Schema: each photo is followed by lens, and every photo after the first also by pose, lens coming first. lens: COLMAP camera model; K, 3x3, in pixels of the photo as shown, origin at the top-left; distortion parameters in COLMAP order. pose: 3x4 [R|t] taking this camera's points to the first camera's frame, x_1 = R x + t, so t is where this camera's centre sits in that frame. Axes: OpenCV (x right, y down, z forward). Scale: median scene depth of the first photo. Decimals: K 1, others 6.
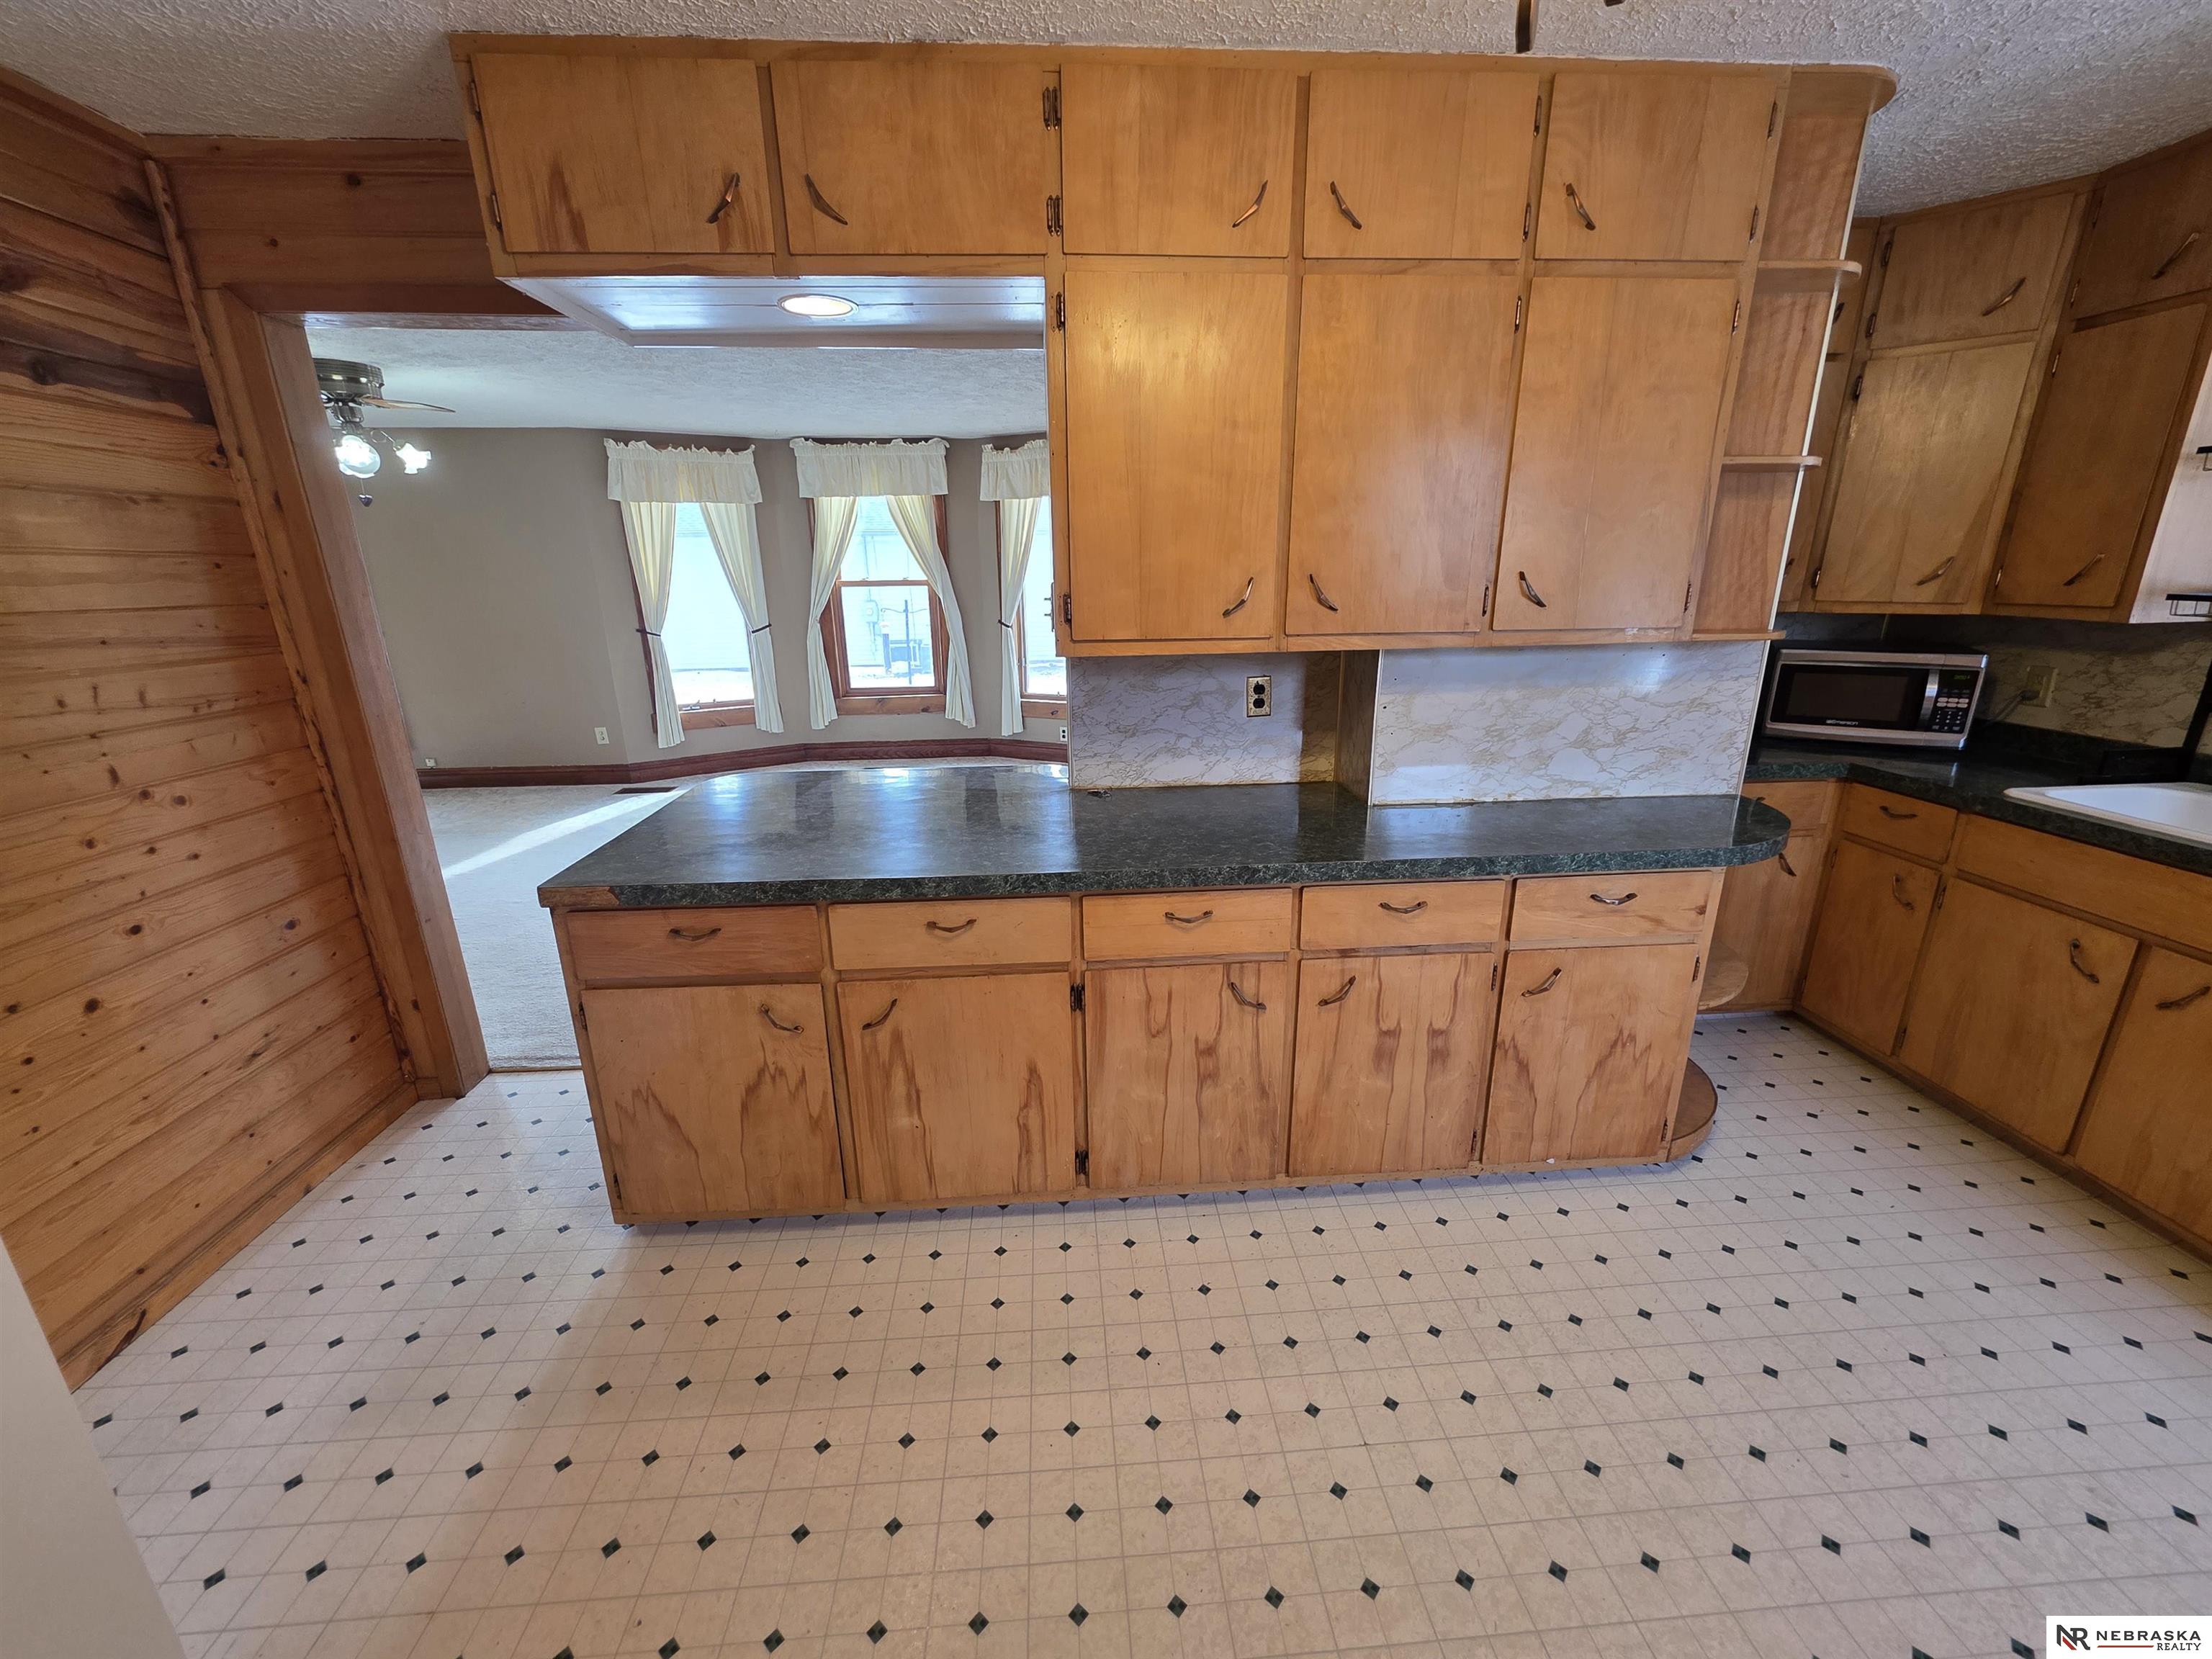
lens RADIAL K [[879.7, 0, 1108.3], [0, 879.7, 834.3], [0, 0, 1]] dist [-0.000053, 0.000173]
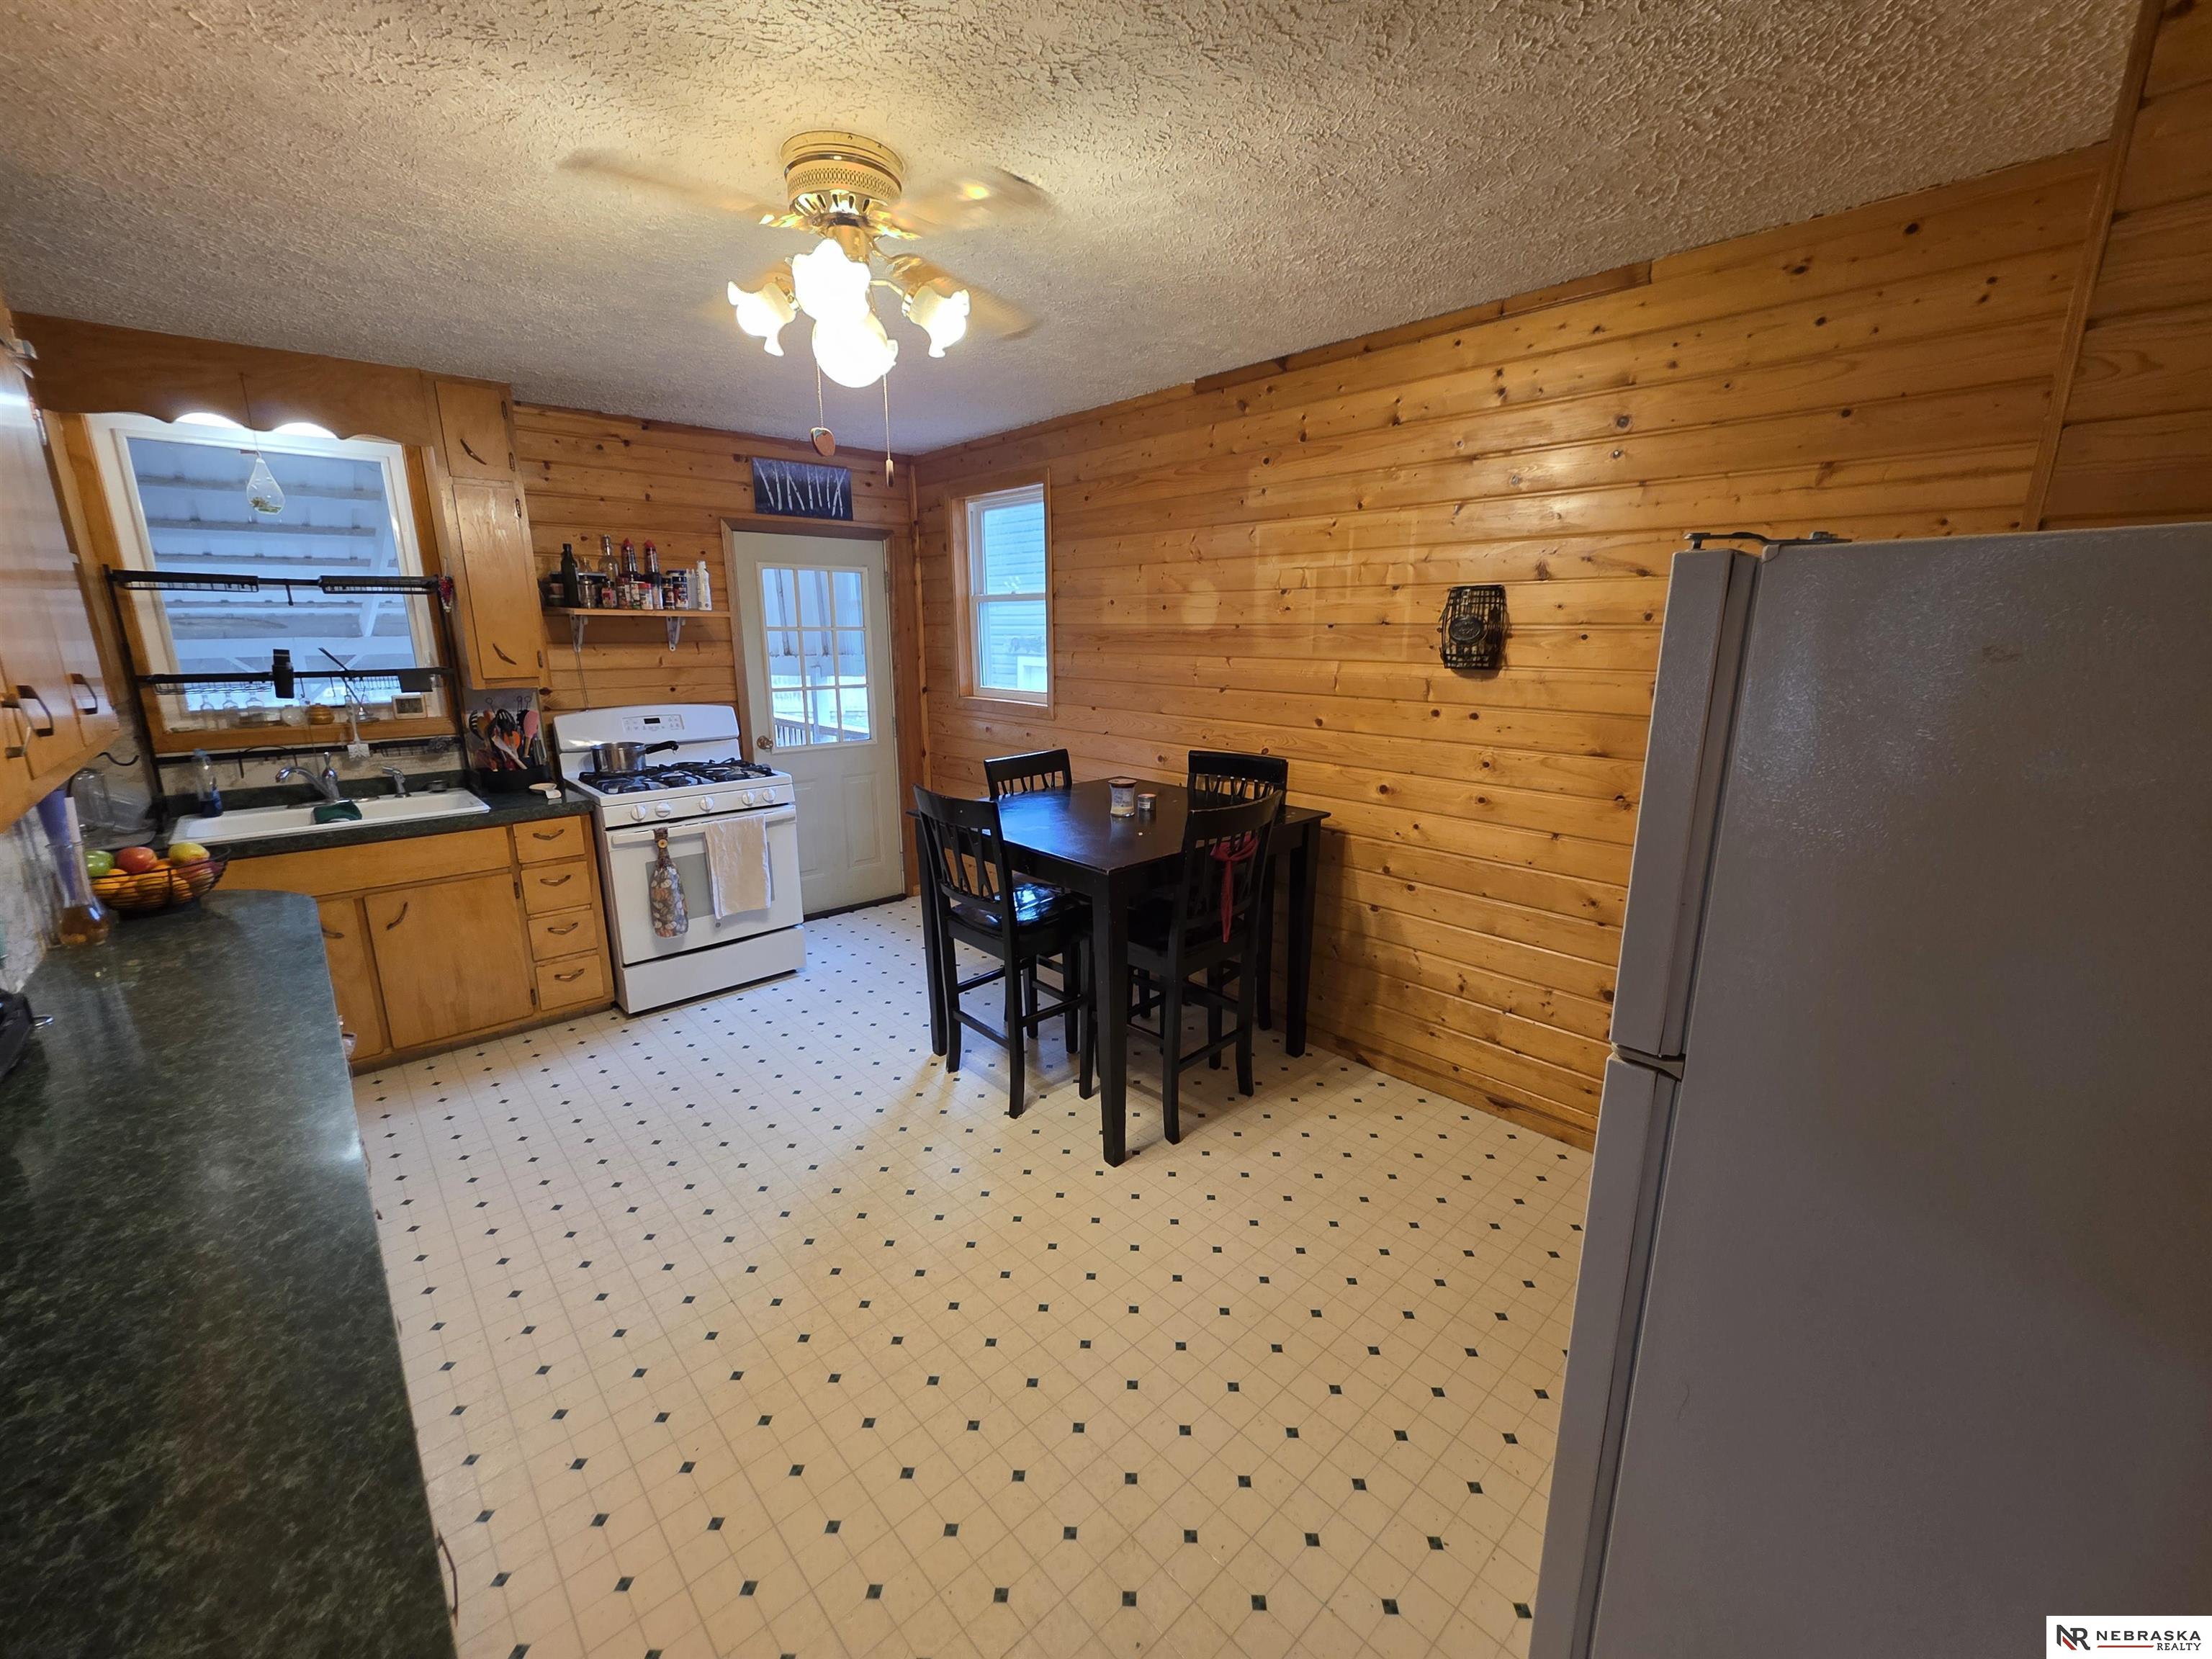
lens RADIAL K [[879.7, 0, 1094.6], [0, 879.7, 842.5], [0, 0, 1]] dist [-0.000053, 0.000173]
pose [[-0.617840, -0.171699, 0.767328, -0.738191], [0.239250, 0.888547, 0.391463, -0.243824], [-0.749021, 0.425445, -0.507901, 0.755192]]
